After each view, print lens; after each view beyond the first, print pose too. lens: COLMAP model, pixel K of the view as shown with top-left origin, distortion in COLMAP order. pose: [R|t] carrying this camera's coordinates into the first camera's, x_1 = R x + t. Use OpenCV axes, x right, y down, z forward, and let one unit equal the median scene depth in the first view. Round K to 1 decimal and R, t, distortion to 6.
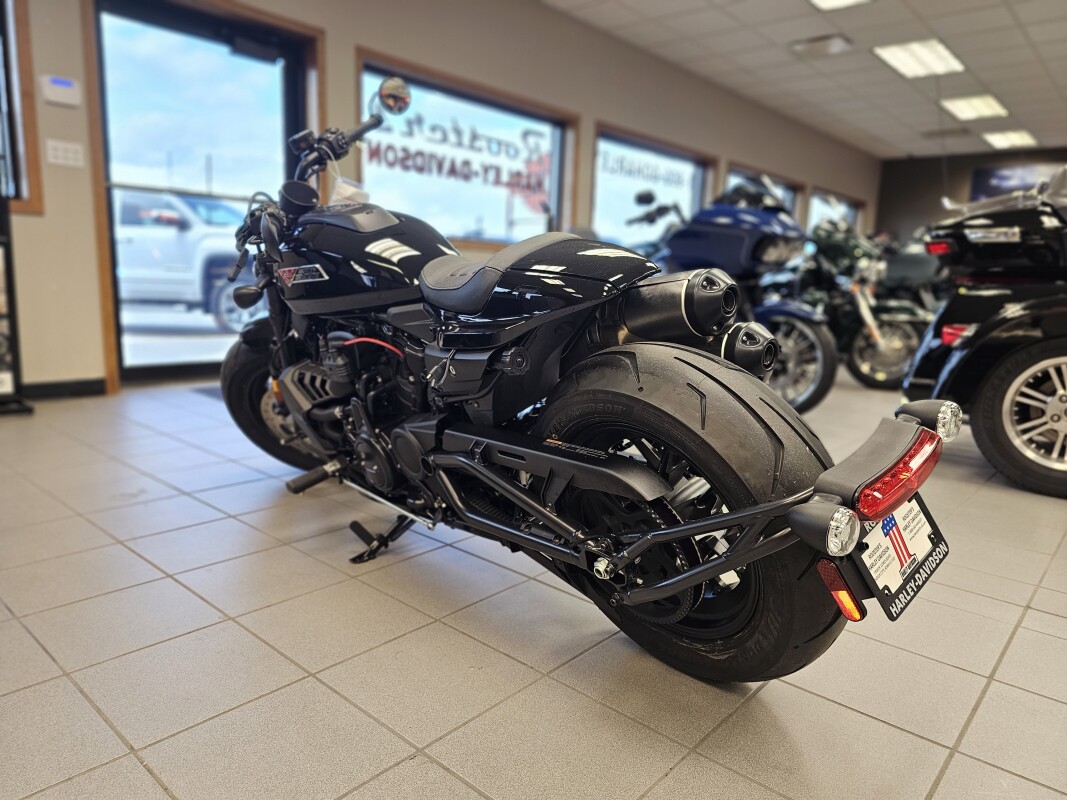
lens RADIAL K [[727.3, 0, 533.5], [0, 727.3, 400.0], [0, 0, 1]] dist [0.045486, -0.043972]
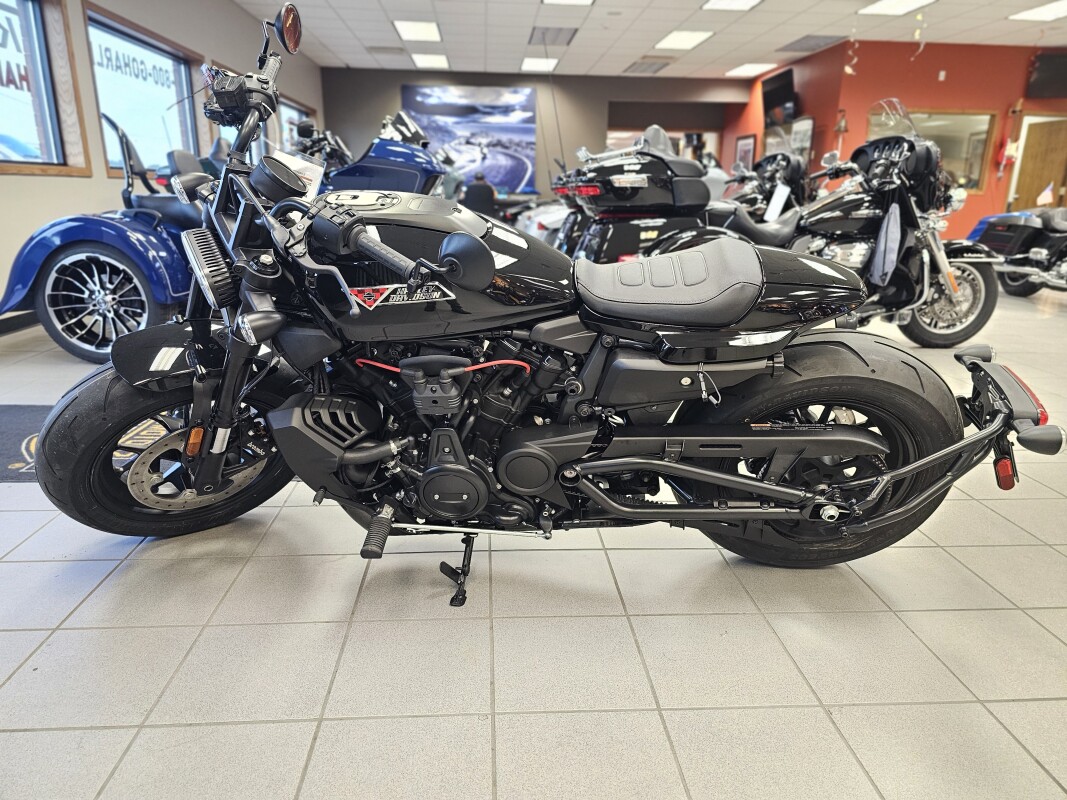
lens RADIAL K [[727.3, 0, 533.5], [0, 727.3, 400.0], [0, 0, 1]] dist [0.045486, -0.043972]
pose [[0.701740, -0.218985, 0.677943, -0.733813], [0.126194, 0.974748, 0.184234, -0.176521], [-0.701168, -0.043732, 0.711654, 0.311323]]
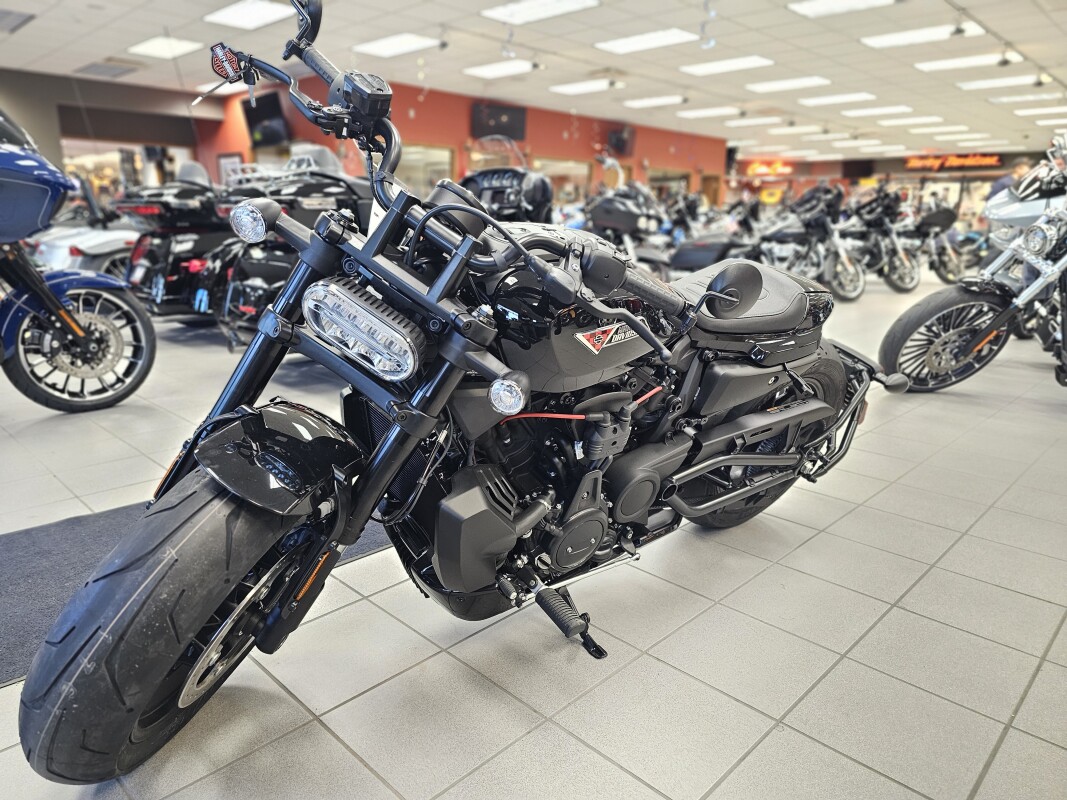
lens RADIAL K [[722.4, 0, 529.2], [0, 722.4, 388.7], [0, 0, 1]] dist [0.052134, -0.045543]
pose [[0.051355, -0.262570, 0.963545, -0.981040], [0.153881, 0.955377, 0.252142, -0.298216], [-0.986754, 0.135323, 0.089468, 0.974906]]
